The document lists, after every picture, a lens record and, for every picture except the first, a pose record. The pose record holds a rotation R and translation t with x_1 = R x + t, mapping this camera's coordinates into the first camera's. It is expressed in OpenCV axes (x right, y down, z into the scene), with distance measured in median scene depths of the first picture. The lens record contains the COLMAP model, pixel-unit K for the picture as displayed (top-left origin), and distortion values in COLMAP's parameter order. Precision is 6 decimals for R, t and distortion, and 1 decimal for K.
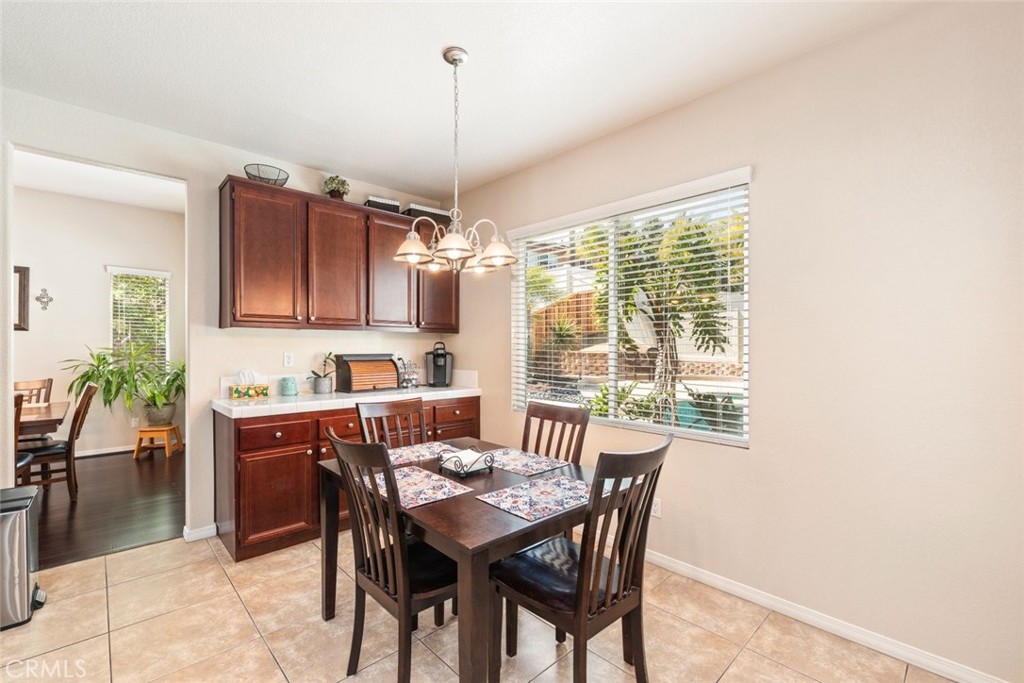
lens RADIAL K [[437.3, 0, 514.5], [0, 437.3, 343.3], [0, 0, 1]] dist [0.002130, -0.001355]
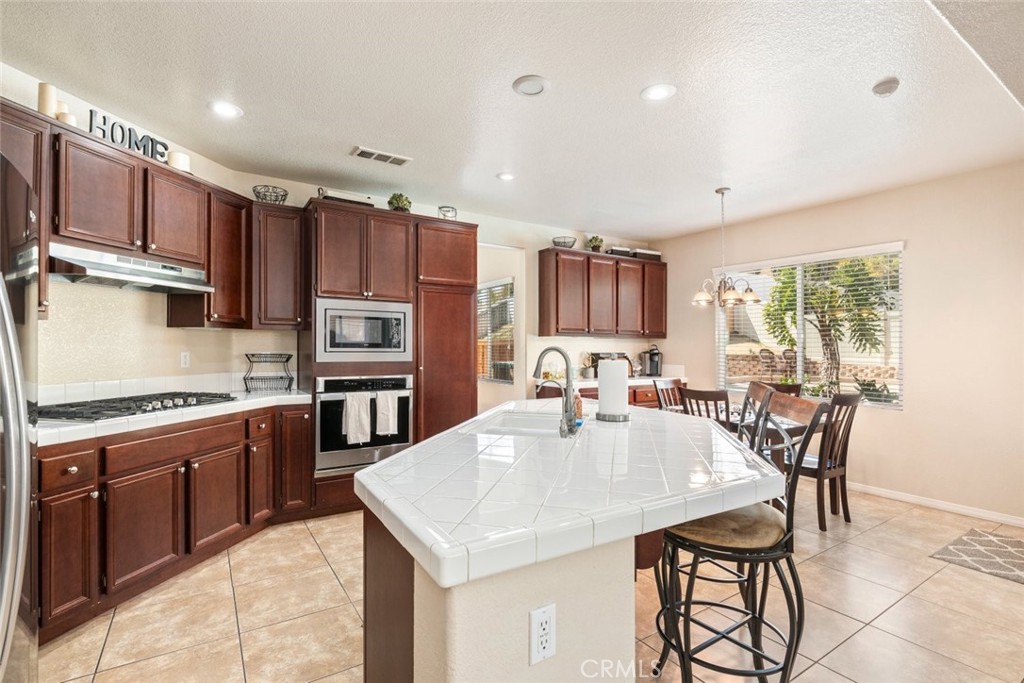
lens RADIAL K [[485.9, 0, 507.9], [0, 485.9, 340.8], [0, 0, 1]] dist [-0.002576, -0.001431]
pose [[0.983710, -0.001215, -0.179756, -0.325874], [-0.000029, 0.999976, -0.006921, -0.004276], [0.179760, 0.006814, 0.983687, -0.578971]]
